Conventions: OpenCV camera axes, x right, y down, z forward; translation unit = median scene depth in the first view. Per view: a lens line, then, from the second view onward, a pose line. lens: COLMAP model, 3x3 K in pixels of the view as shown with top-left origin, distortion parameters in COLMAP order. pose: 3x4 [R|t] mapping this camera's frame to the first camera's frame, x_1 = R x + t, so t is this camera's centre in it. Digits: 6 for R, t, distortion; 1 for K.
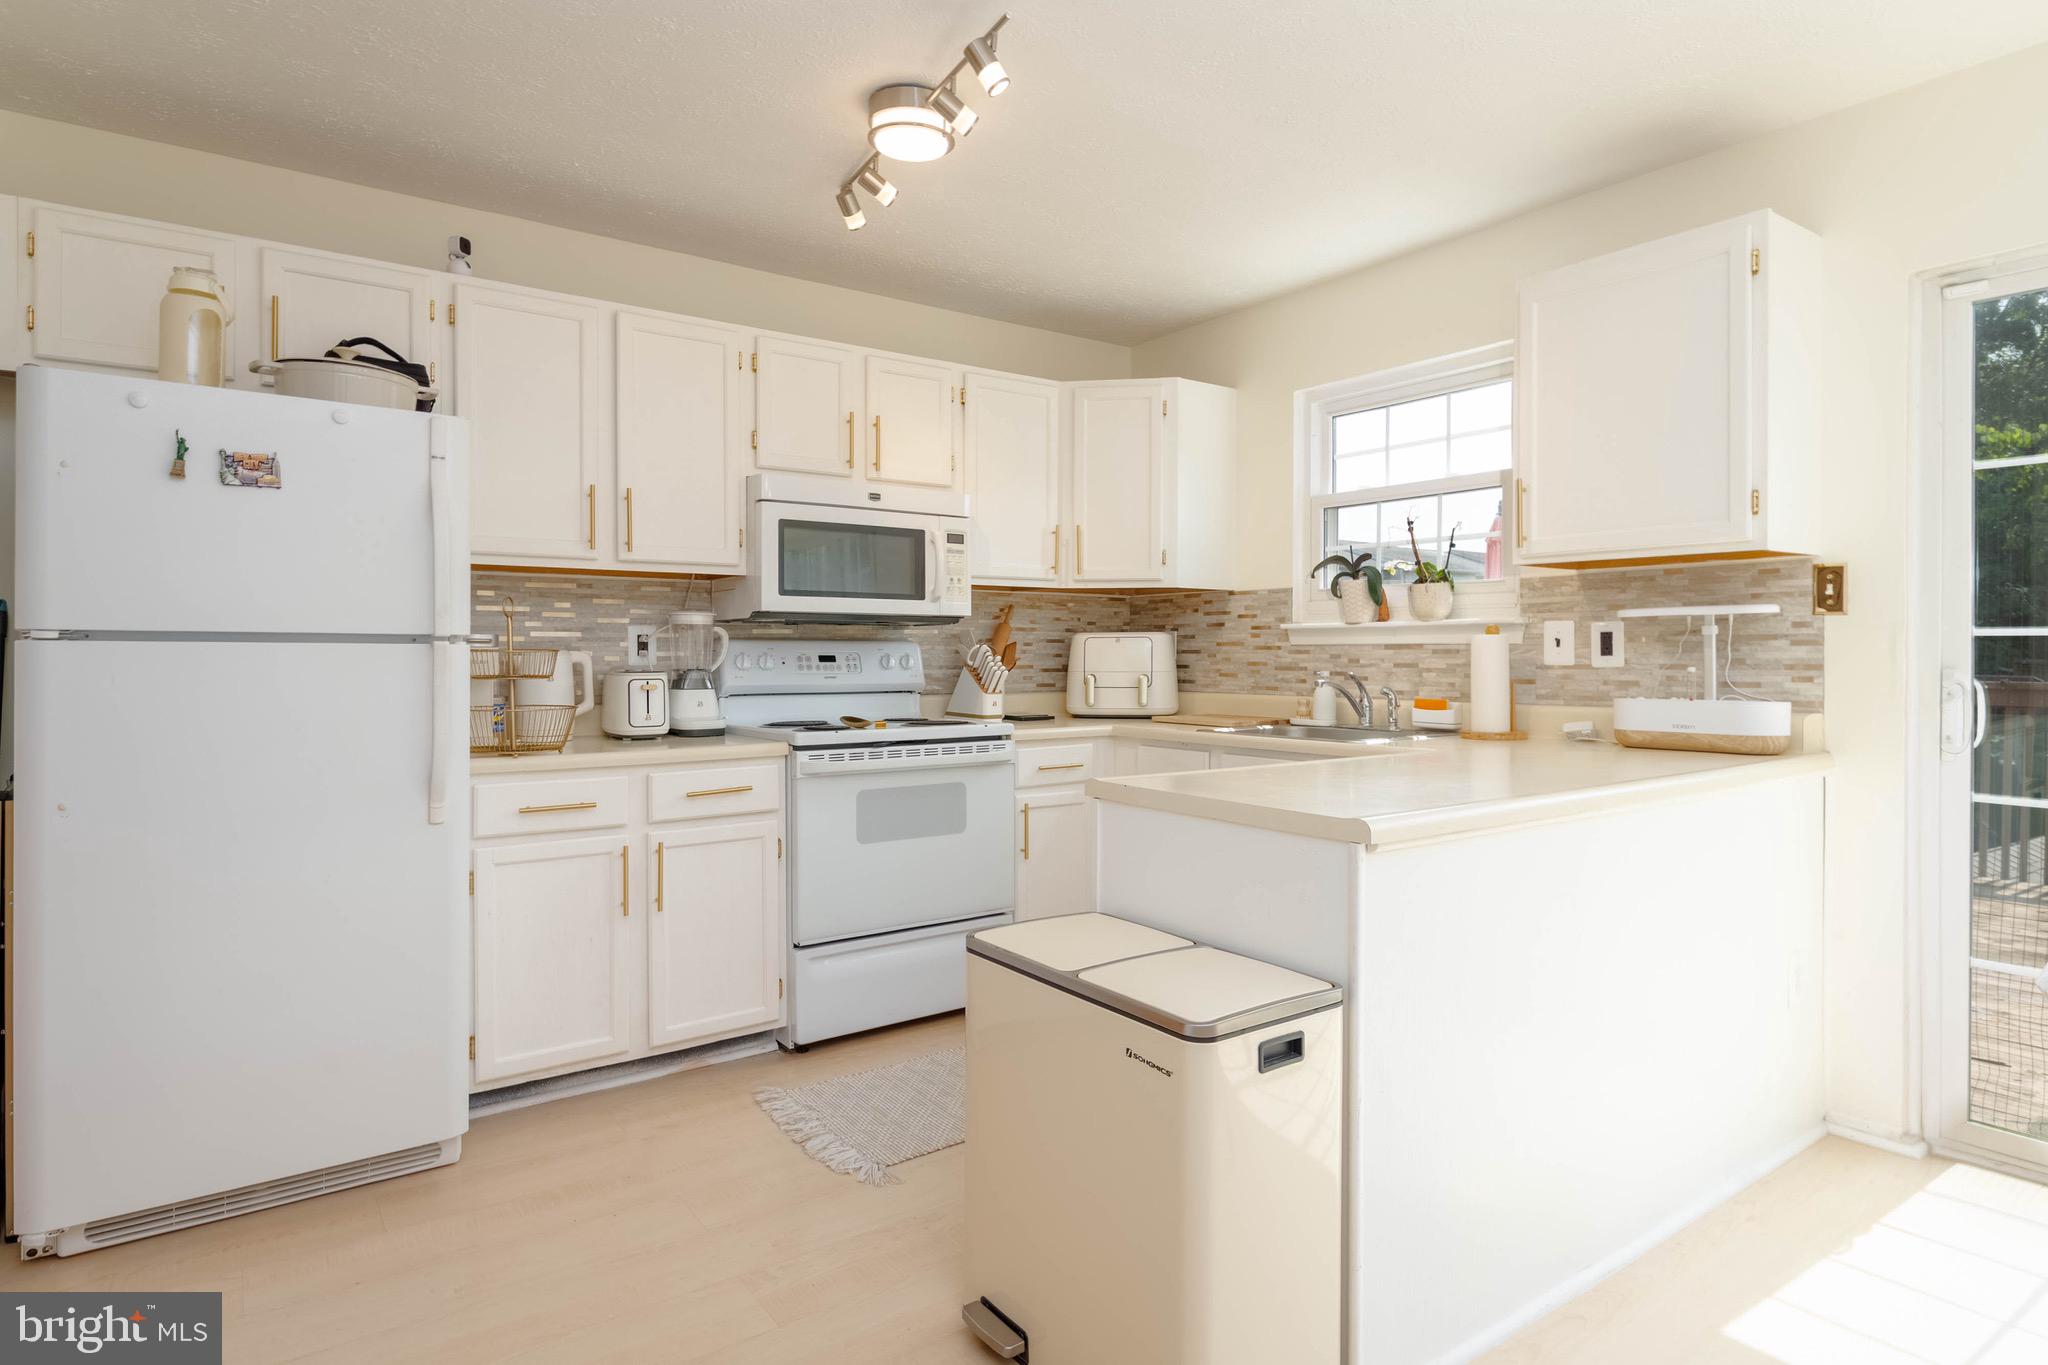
lens RADIAL K [[1115.4, 0, 1018.4], [0, 1115.4, 660.8], [0, 0, 1]] dist [-0.006256, 0.000443]
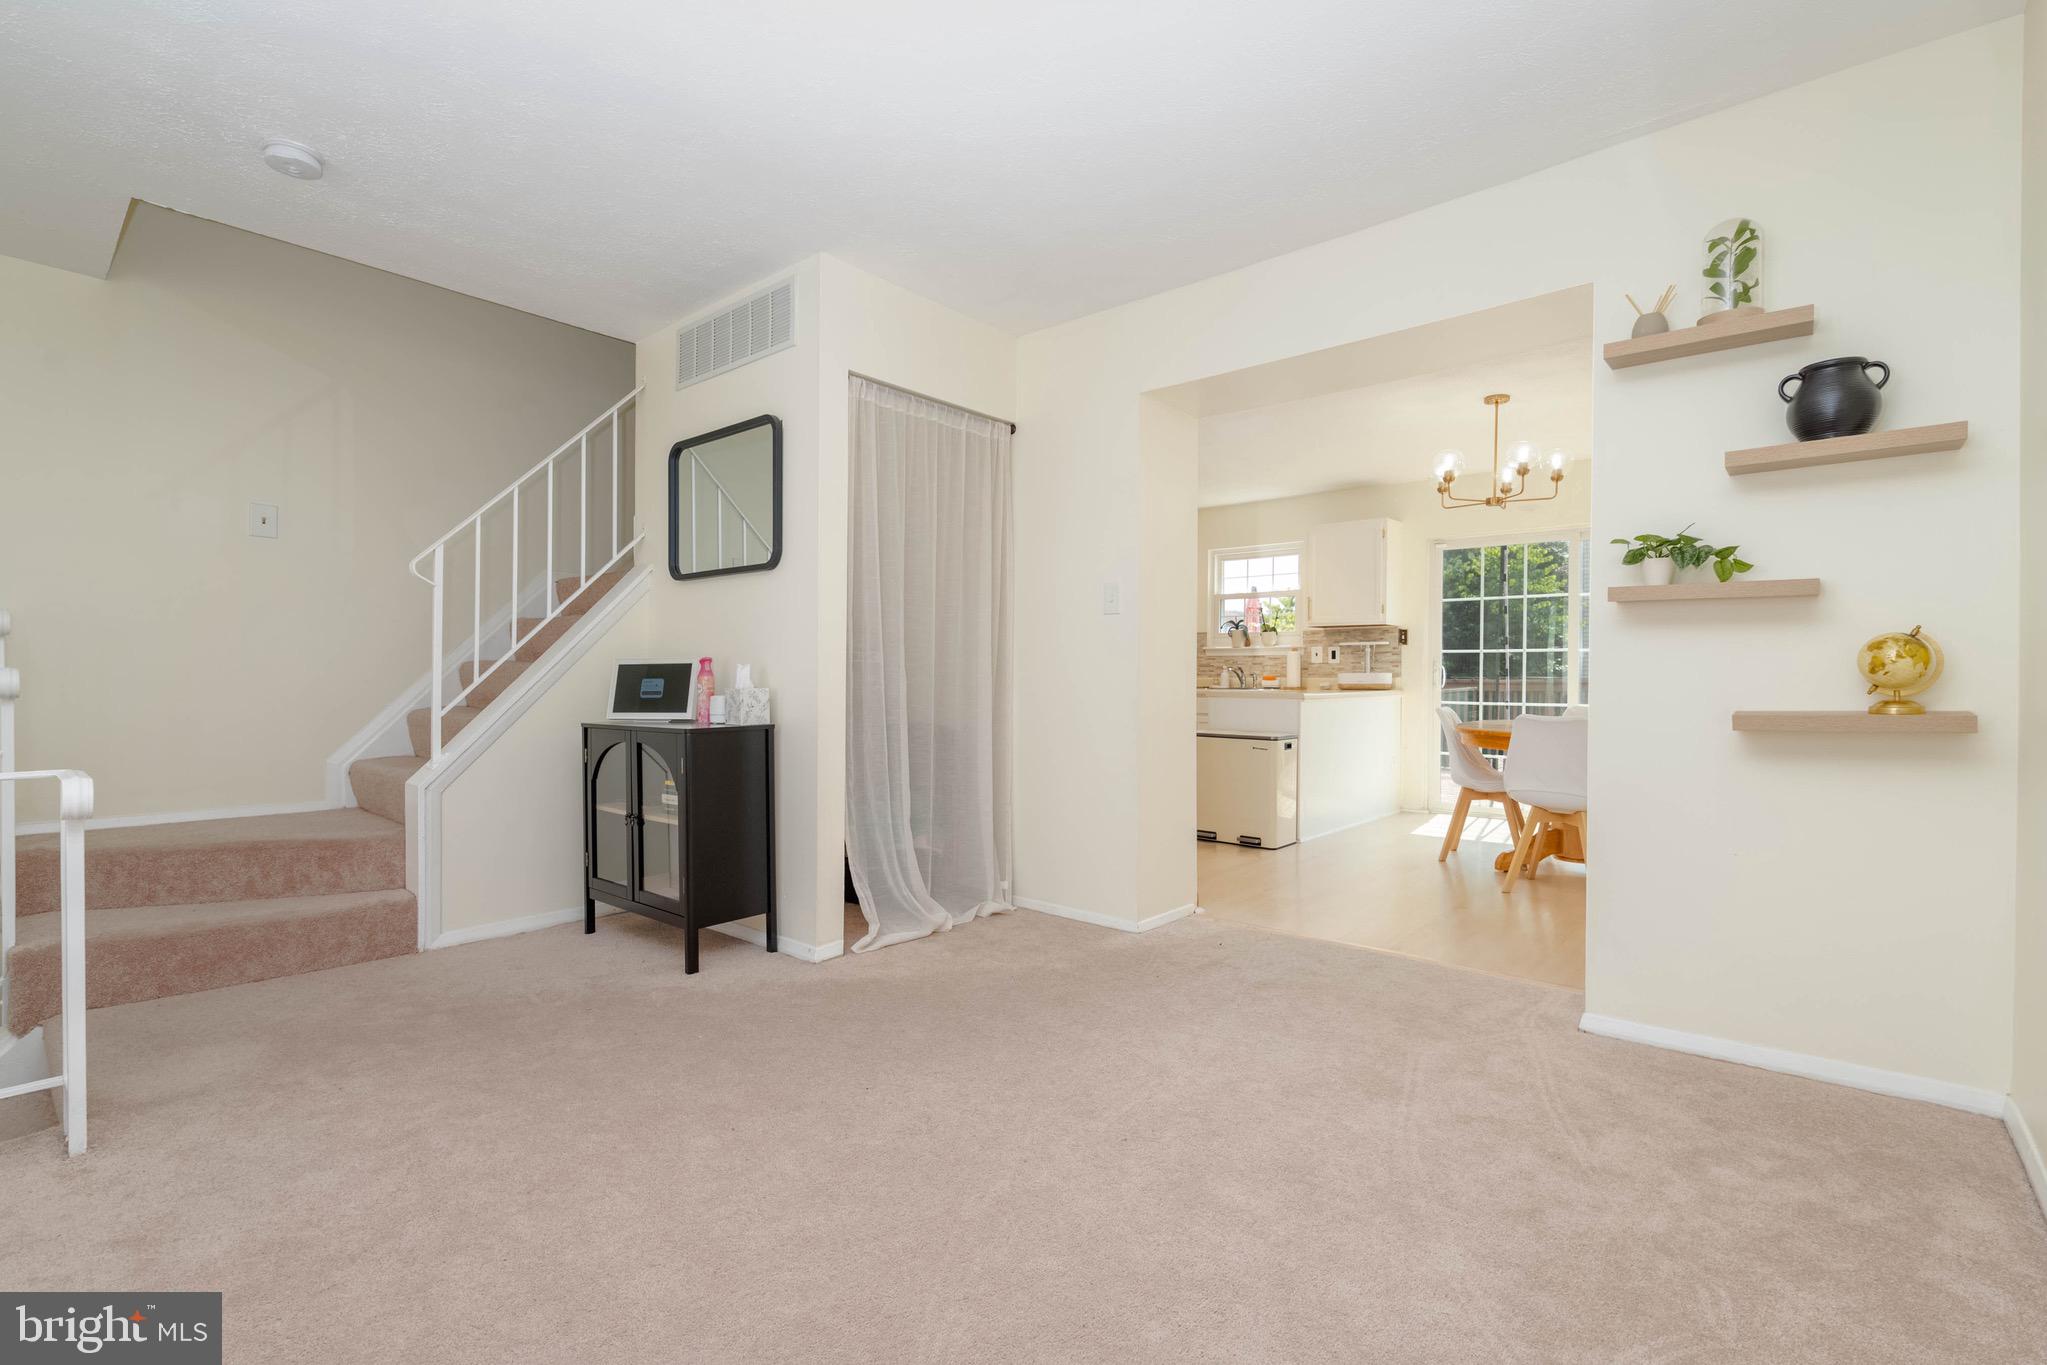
lens RADIAL K [[916.9, 0, 1022.4], [0, 916.9, 693.0], [0, 0, 1]] dist [-0.005292, -0.002812]
pose [[0.971821, 0.000709, 0.235718, -0.772130], [-0.003021, 0.999951, 0.009448, 0.060821], [-0.235700, -0.009894, 0.971776, -1.053389]]
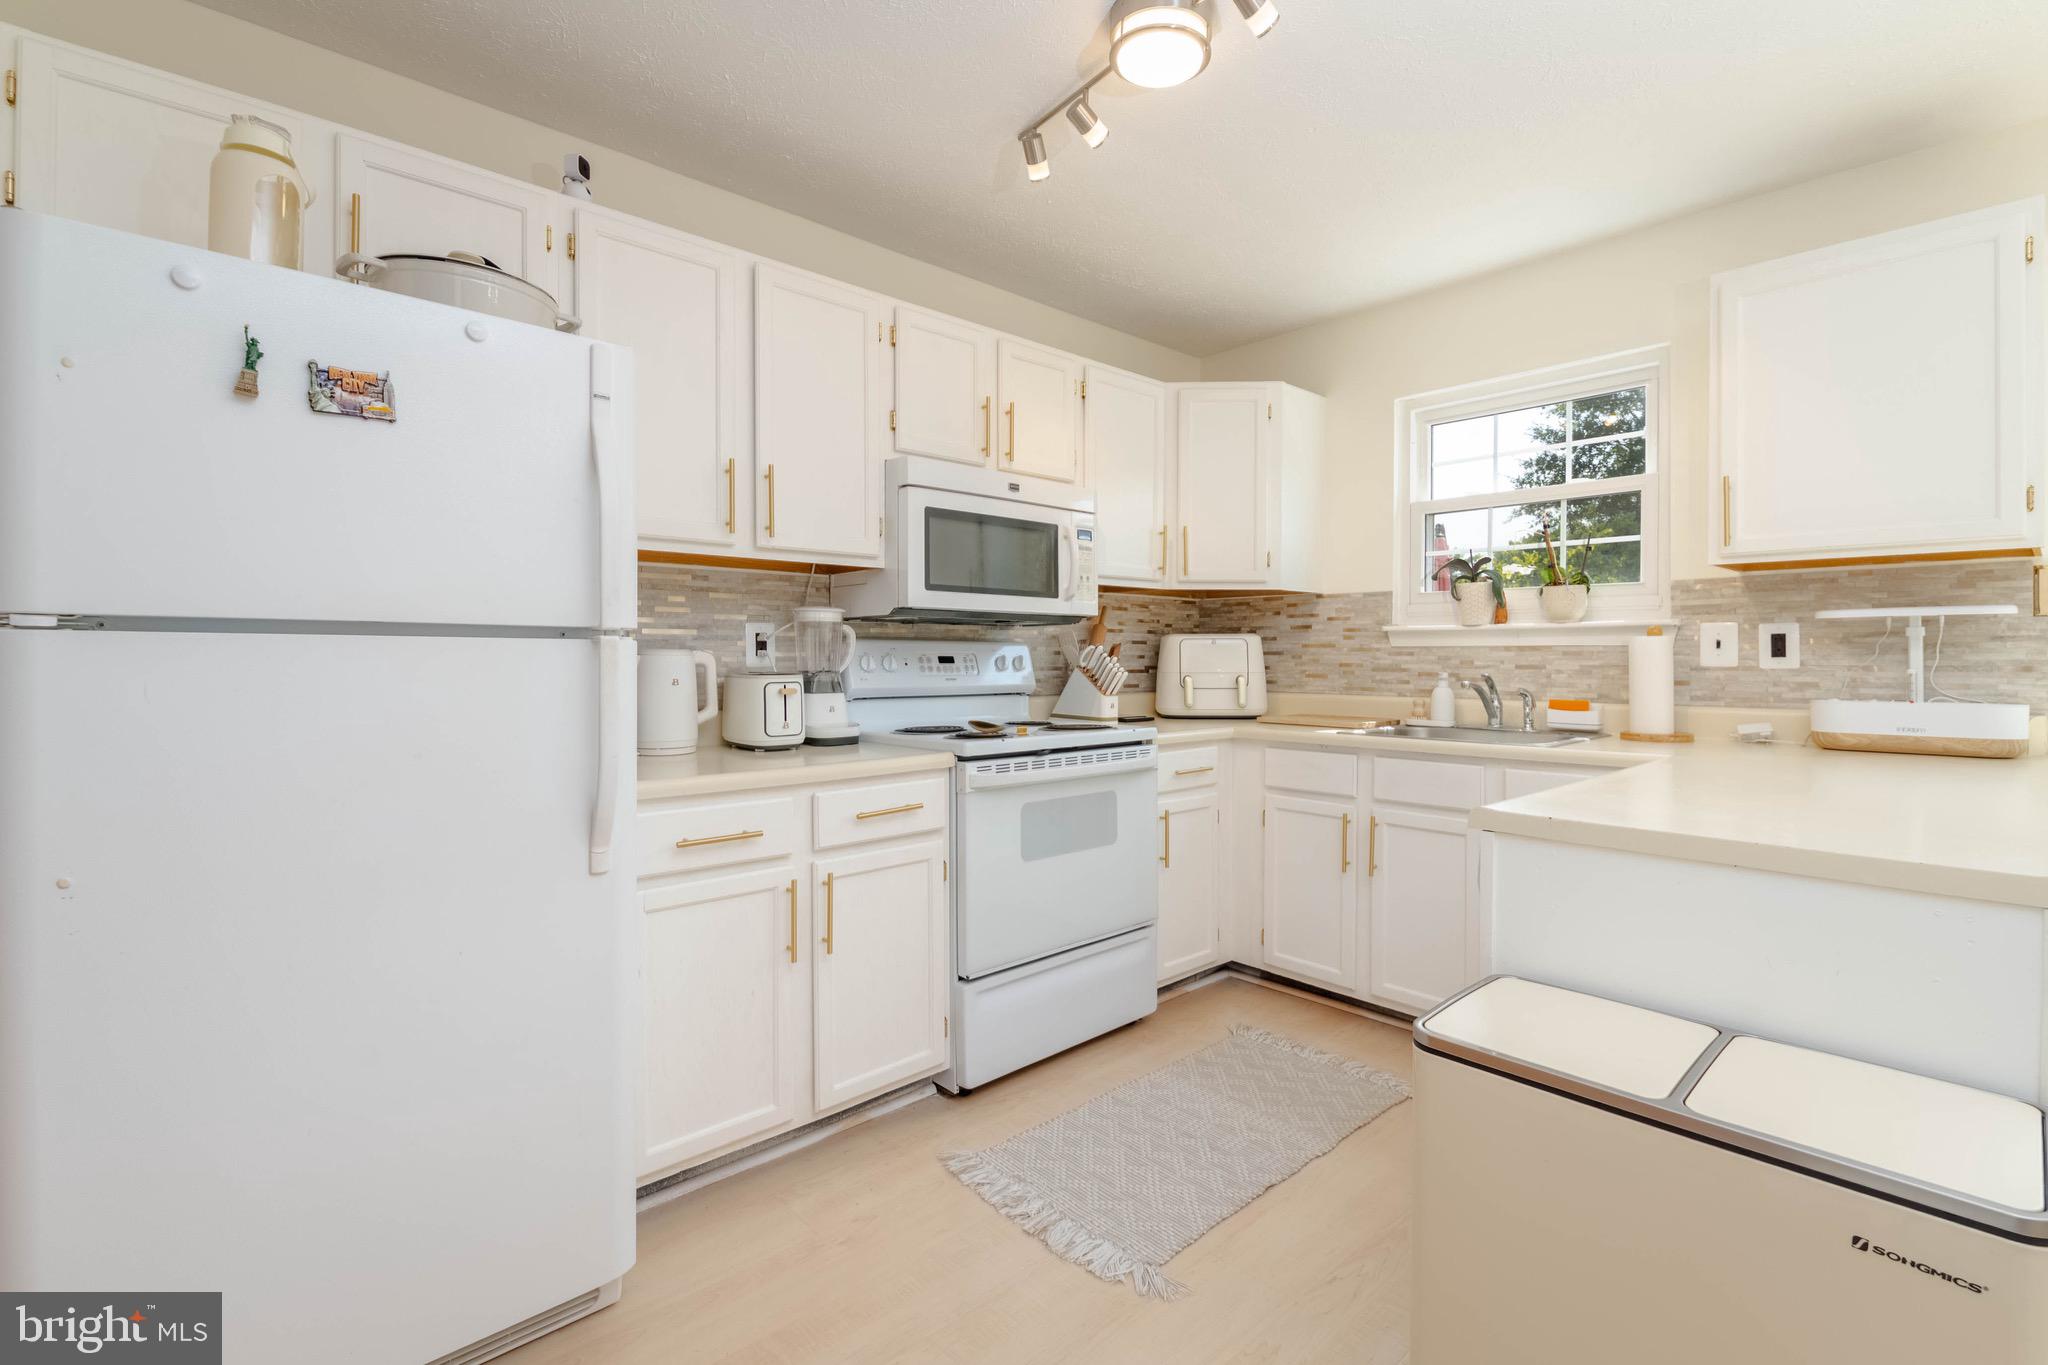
lens RADIAL K [[917.4, 0, 1031.2], [0, 917.4, 663.2], [0, 0, 1]] dist [-0.005292, -0.002812]
pose [[0.992597, 0.000641, 0.121455, -0.235141], [-0.000785, 0.999999, 0.001139, 0.000097], [-0.121454, -0.001226, 0.992596, 0.261103]]
